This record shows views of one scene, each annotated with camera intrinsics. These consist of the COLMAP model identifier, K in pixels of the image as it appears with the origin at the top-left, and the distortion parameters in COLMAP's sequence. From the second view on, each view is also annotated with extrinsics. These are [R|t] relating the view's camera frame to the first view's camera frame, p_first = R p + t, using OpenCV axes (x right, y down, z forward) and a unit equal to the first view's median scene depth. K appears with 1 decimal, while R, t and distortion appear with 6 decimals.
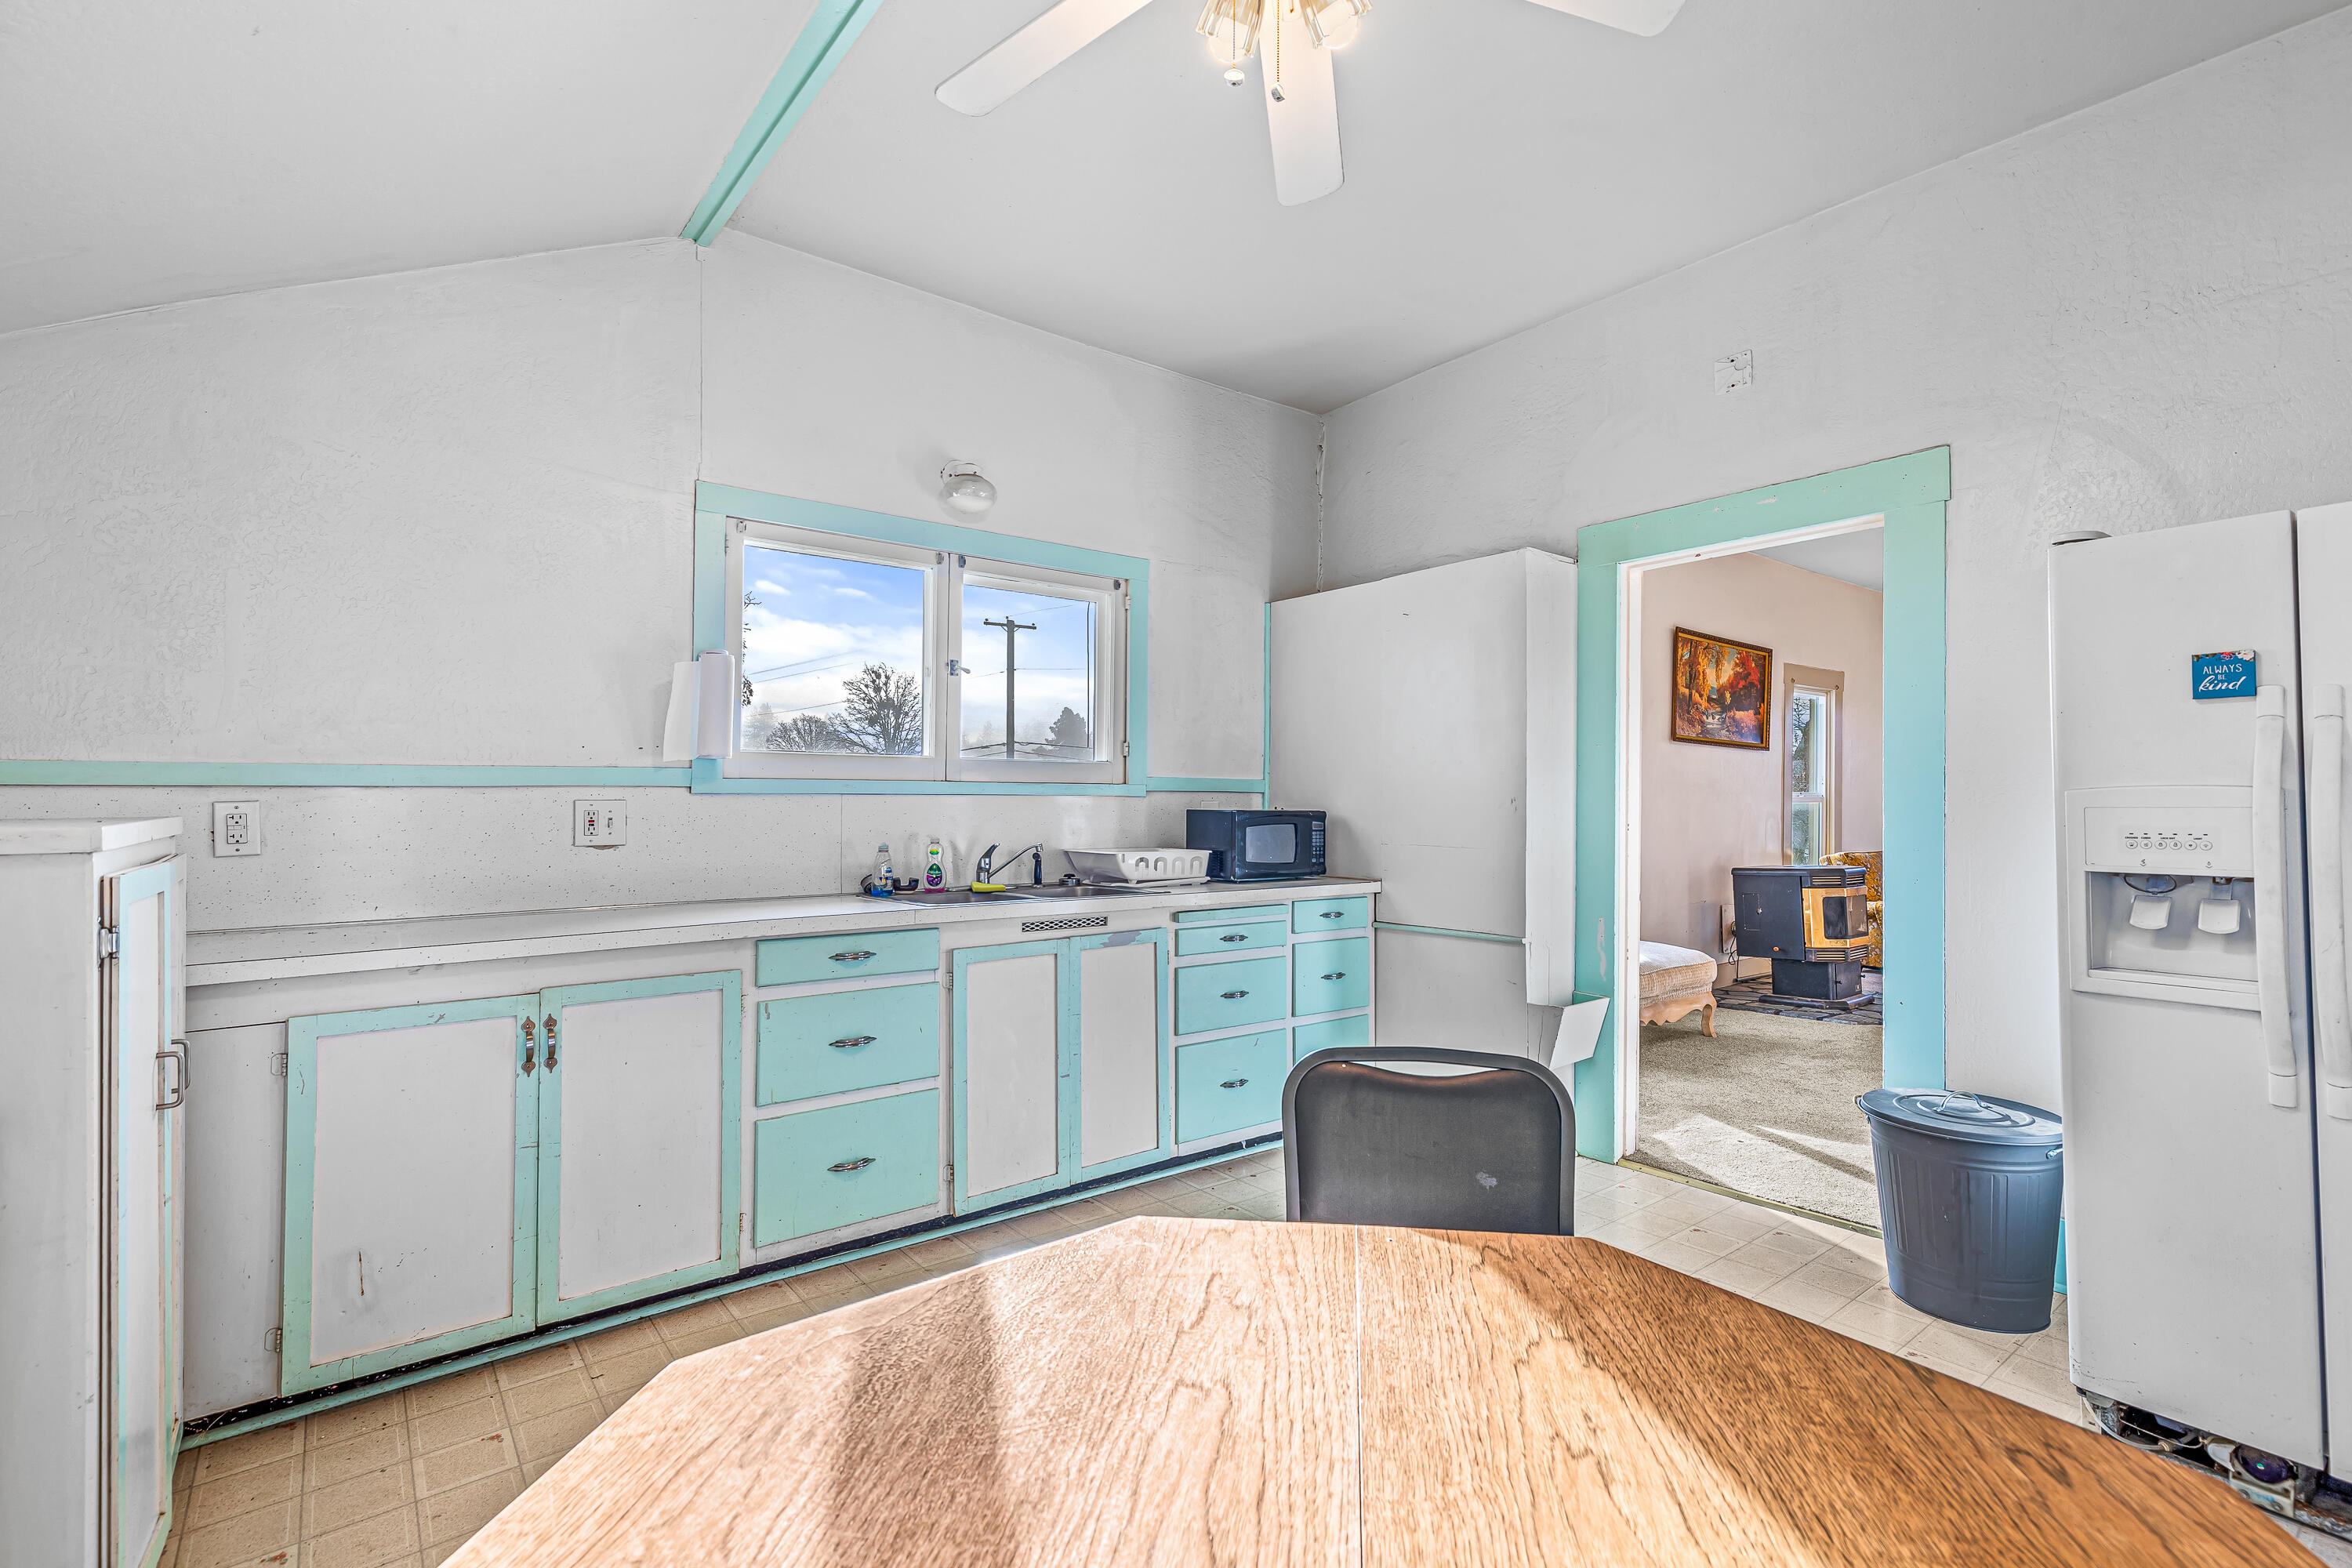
lens RADIAL K [[1077.0, 0, 1178.9], [0, 1077.0, 788.6], [0, 0, 1]] dist [0.000024, -0.000121]
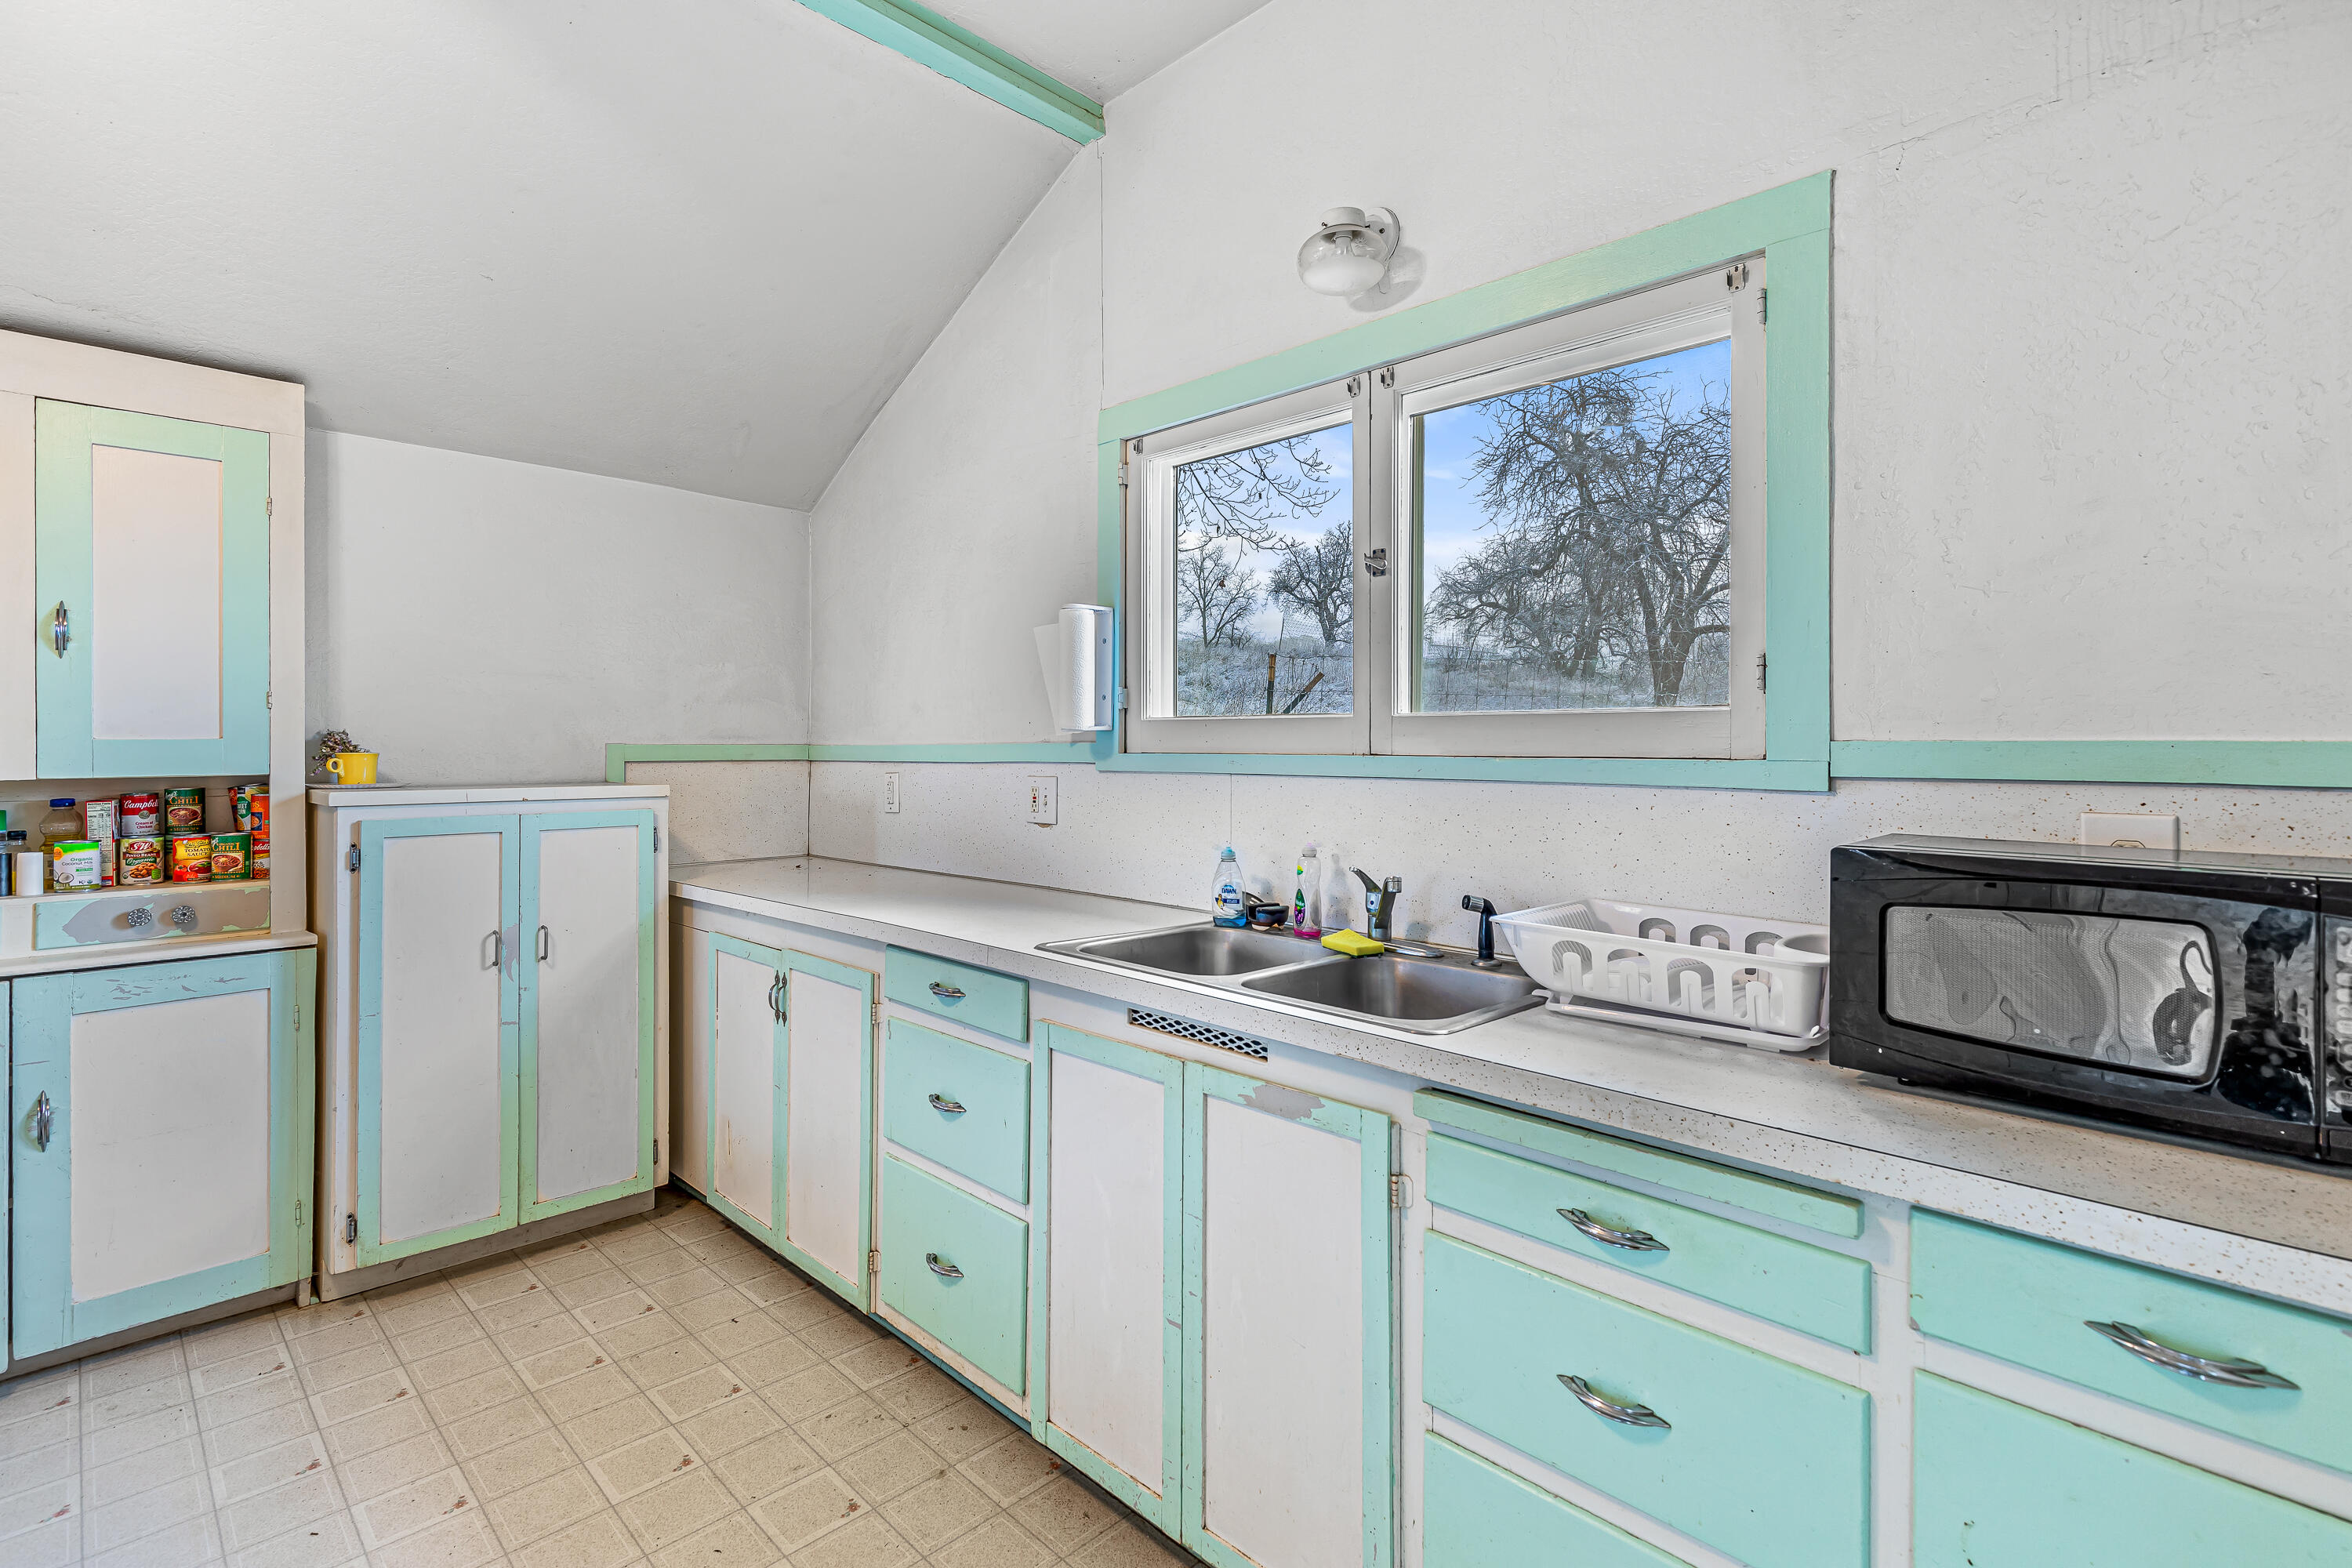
lens RADIAL K [[1077.0, 0, 1208.2], [0, 1077.0, 740.2], [0, 0, 1]] dist [0.000024, -0.000121]
pose [[0.130132, -0.012218, -0.991421, 0.418904], [0.006543, 0.999913, -0.011464, -0.009564], [0.991475, -0.004995, 0.130200, 0.956784]]
